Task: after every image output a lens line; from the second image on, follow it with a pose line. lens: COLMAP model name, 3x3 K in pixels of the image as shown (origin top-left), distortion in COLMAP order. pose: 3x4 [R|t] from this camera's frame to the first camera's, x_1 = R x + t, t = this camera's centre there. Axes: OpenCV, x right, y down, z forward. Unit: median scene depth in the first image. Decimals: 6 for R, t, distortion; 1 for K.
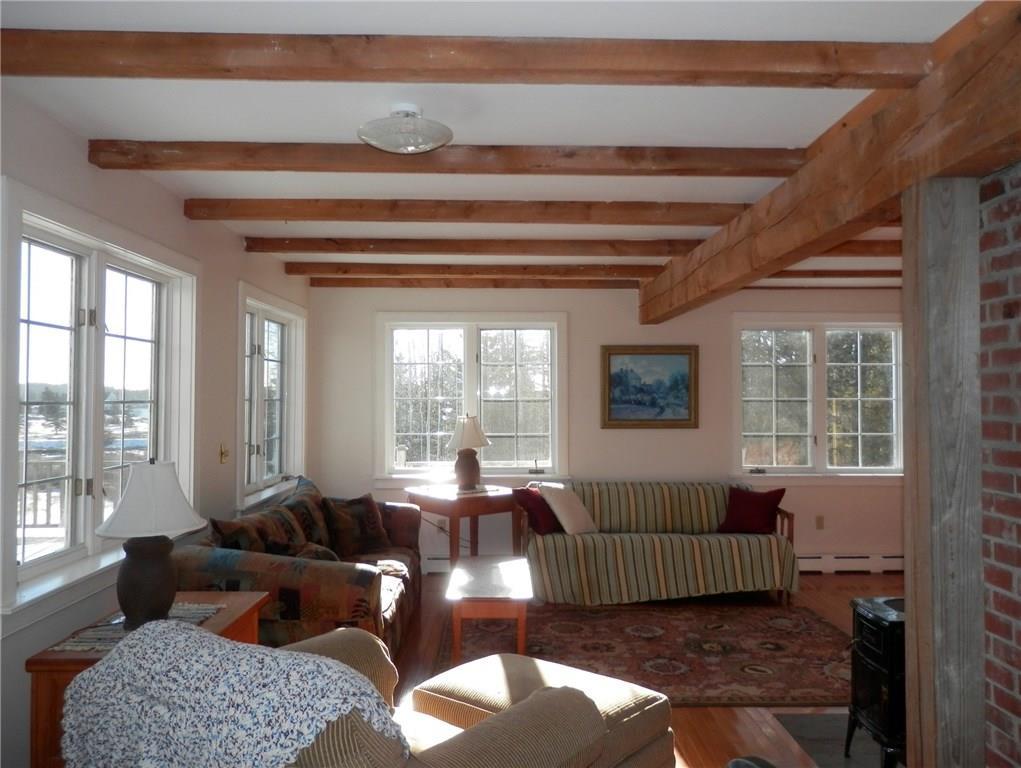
lens RADIAL K [[758.8, 0, 510.5], [0, 758.8, 384.0], [0, 0, 1]] dist [0.003525, 0.003536]
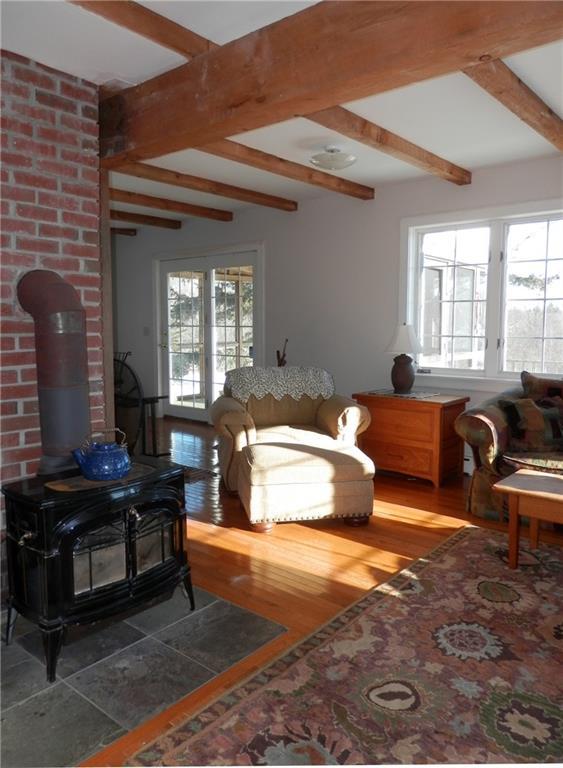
lens RADIAL K [[582.4, 0, 281.5], [0, 582.4, 384.0], [0, 0, 1]] dist [0.004228, 0.002836]
pose [[-0.657582, 0.076435, -0.749496, 0.498064], [0.009021, 0.995568, 0.093614, 0.052885], [0.753329, 0.054798, -0.655357, 0.844301]]
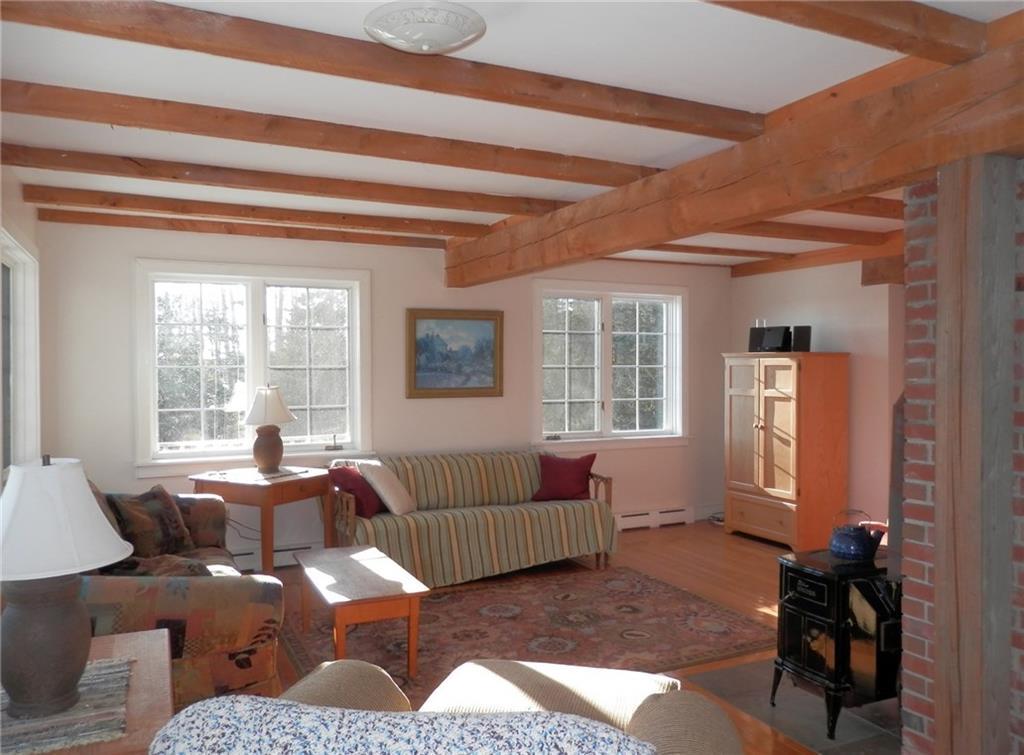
lens RADIAL K [[776.5, 0, 512.0], [0, 776.5, 377.5], [0, 0, 1]] dist [0.004228, 0.002836]
pose [[0.912325, -0.007817, 0.409392, -0.166710], [-0.005732, 0.999476, 0.031859, 0.002549], [-0.409427, -0.031413, 0.911802, 0.095061]]
